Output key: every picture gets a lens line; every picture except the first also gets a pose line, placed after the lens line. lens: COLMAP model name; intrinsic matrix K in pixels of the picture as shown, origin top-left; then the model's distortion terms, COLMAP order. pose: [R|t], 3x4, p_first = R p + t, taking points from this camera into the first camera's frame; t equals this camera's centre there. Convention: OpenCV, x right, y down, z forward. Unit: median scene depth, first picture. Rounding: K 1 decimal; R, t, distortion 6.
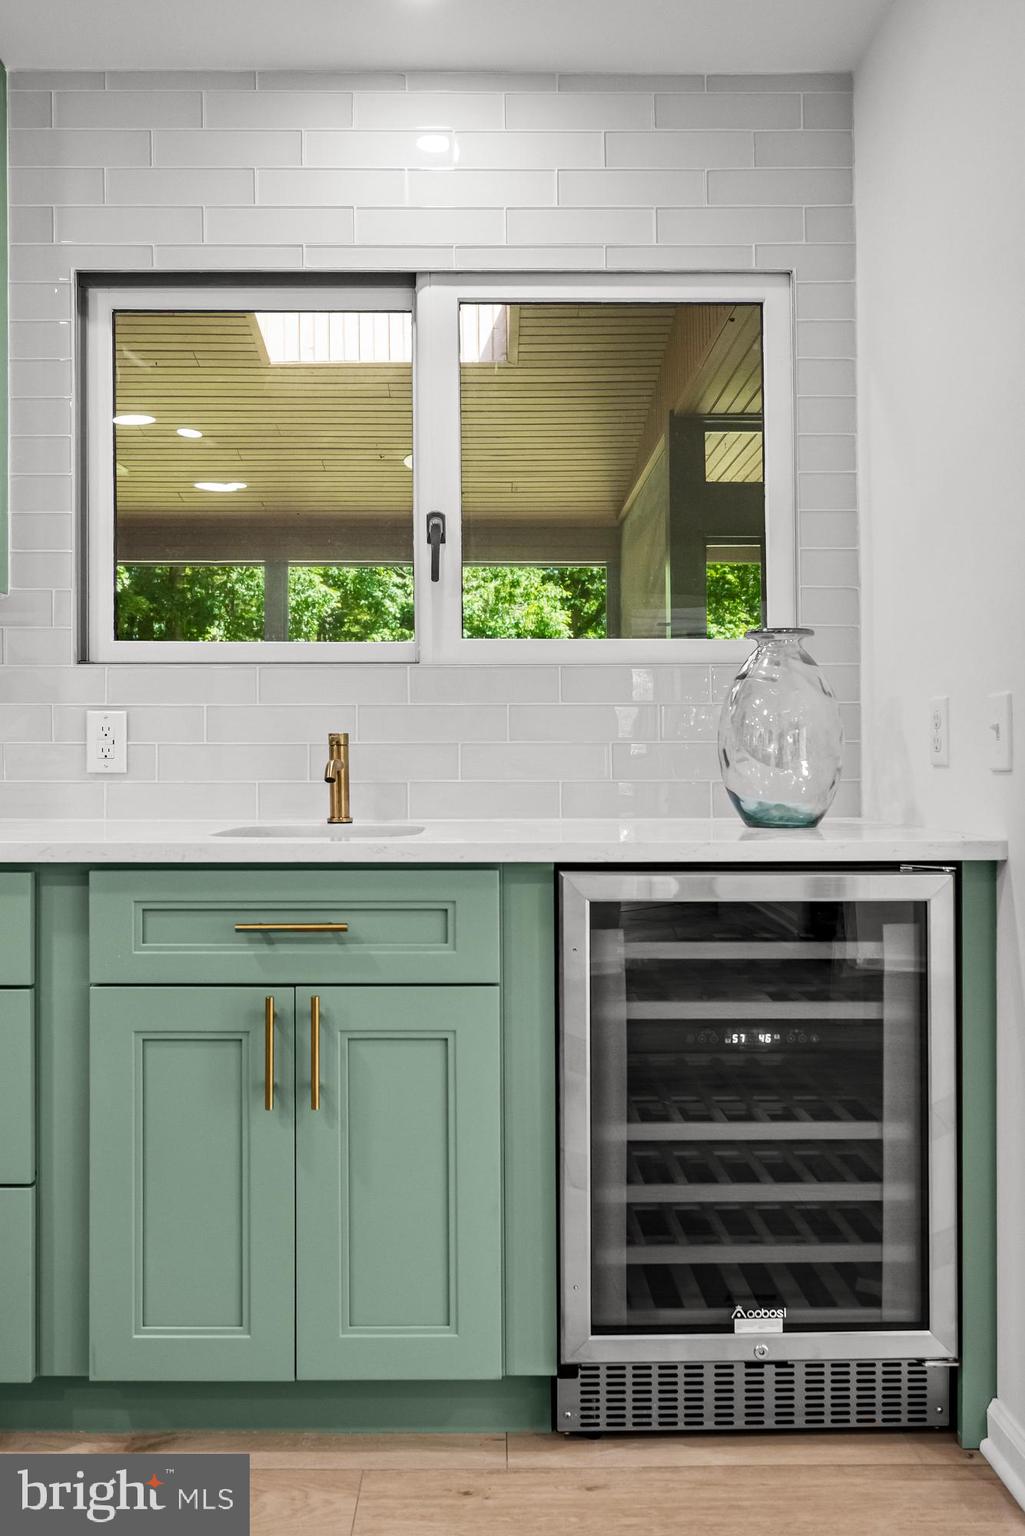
lens RADIAL K [[1244.1, 0, 508.7], [0, 1244.1, 740.8], [0, 0, 1]] dist [-0.015877, 0.001512]
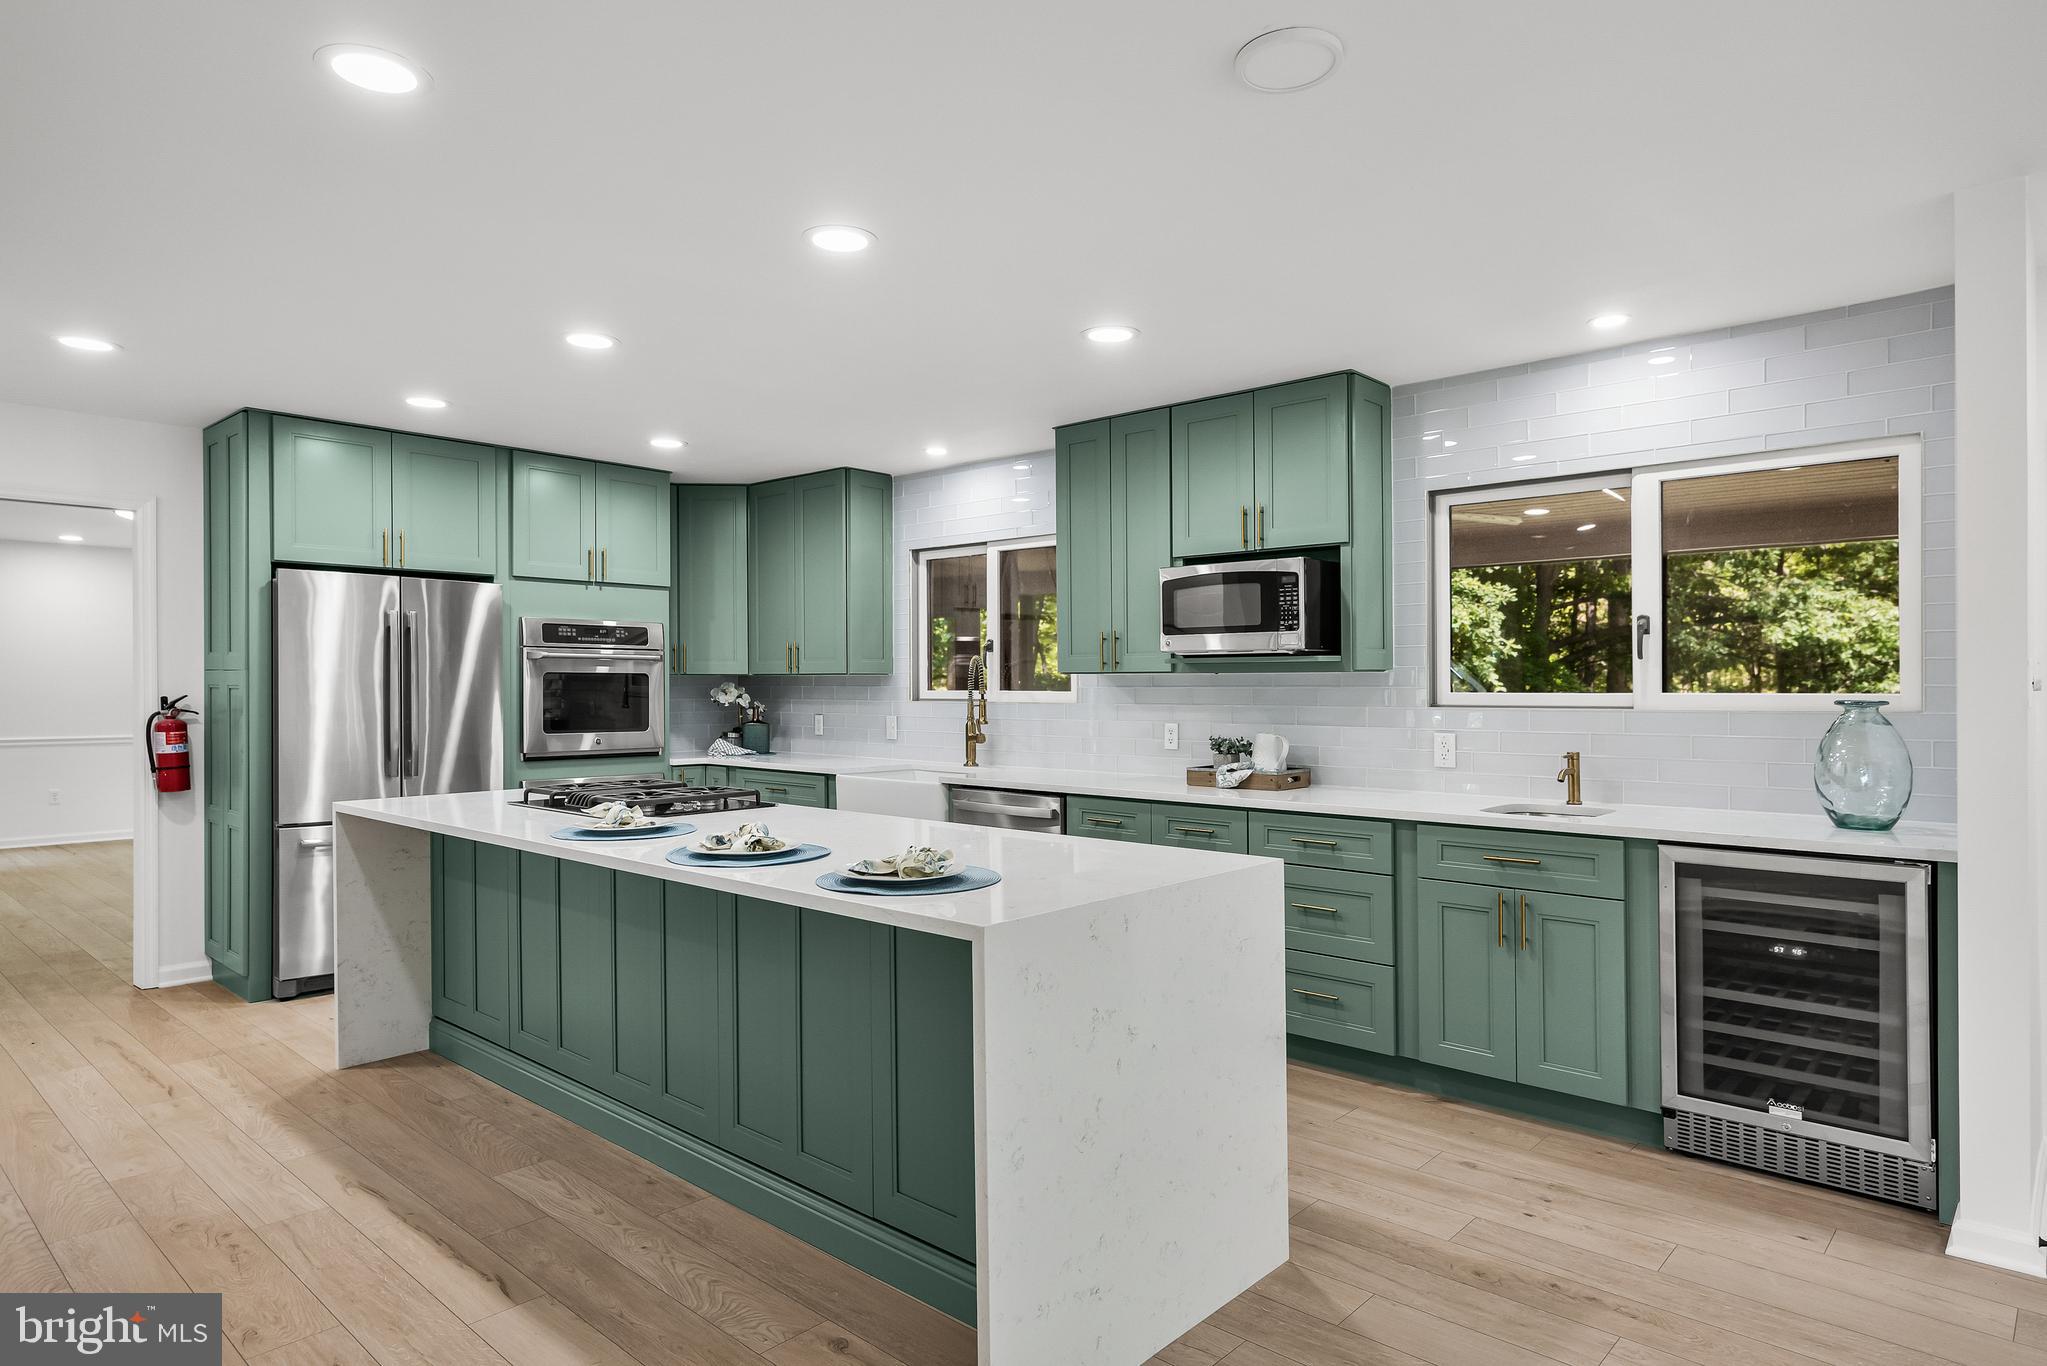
lens RADIAL K [[1189.3, 0, 1023.5], [0, 1189.3, 683.0], [0, 0, 1]] dist [0.019139, 0.000987]
pose [[0.734446, -0.001323, -0.678666, 0.556314], [0.015116, 0.999782, 0.014410, -0.177341], [0.678499, -0.020843, 0.734305, -0.961417]]
